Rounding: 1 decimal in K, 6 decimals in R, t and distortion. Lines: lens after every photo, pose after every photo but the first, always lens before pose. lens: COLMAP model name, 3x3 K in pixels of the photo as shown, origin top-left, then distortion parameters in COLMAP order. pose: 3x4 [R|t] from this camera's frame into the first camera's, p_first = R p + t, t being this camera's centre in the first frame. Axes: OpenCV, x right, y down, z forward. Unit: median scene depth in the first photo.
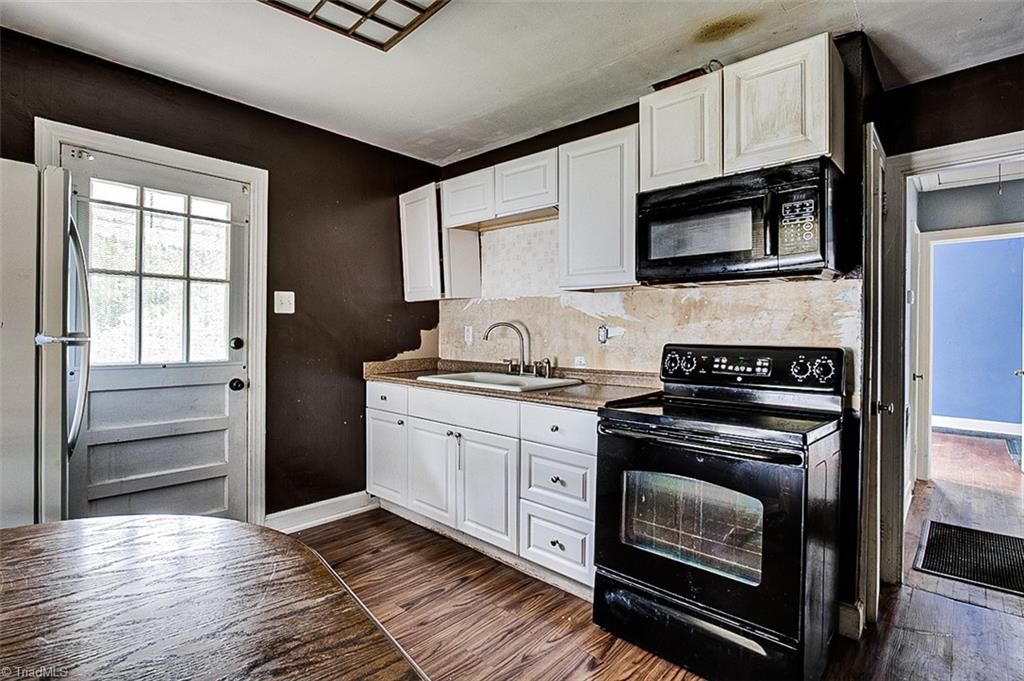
lens RADIAL K [[502.9, 0, 512.0], [0, 502.9, 340.5], [0, 0, 1]] dist [-0.002629, 0.000005]
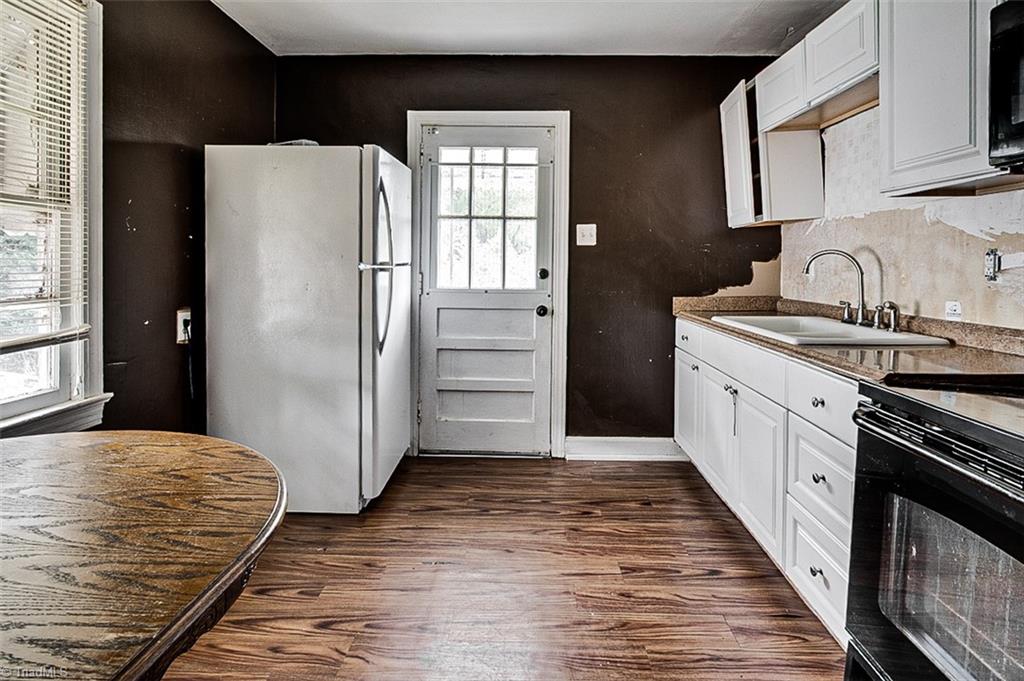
lens RADIAL K [[527.6, 0, 514.0], [0, 527.6, 275.9], [0, 0, 1]] dist [-0.000848, 0.000491]
pose [[0.666536, 0.013564, -0.745349, 0.269634], [-0.014894, 0.999877, 0.004877, 0.005679], [0.745324, 0.007851, 0.666656, 0.176239]]
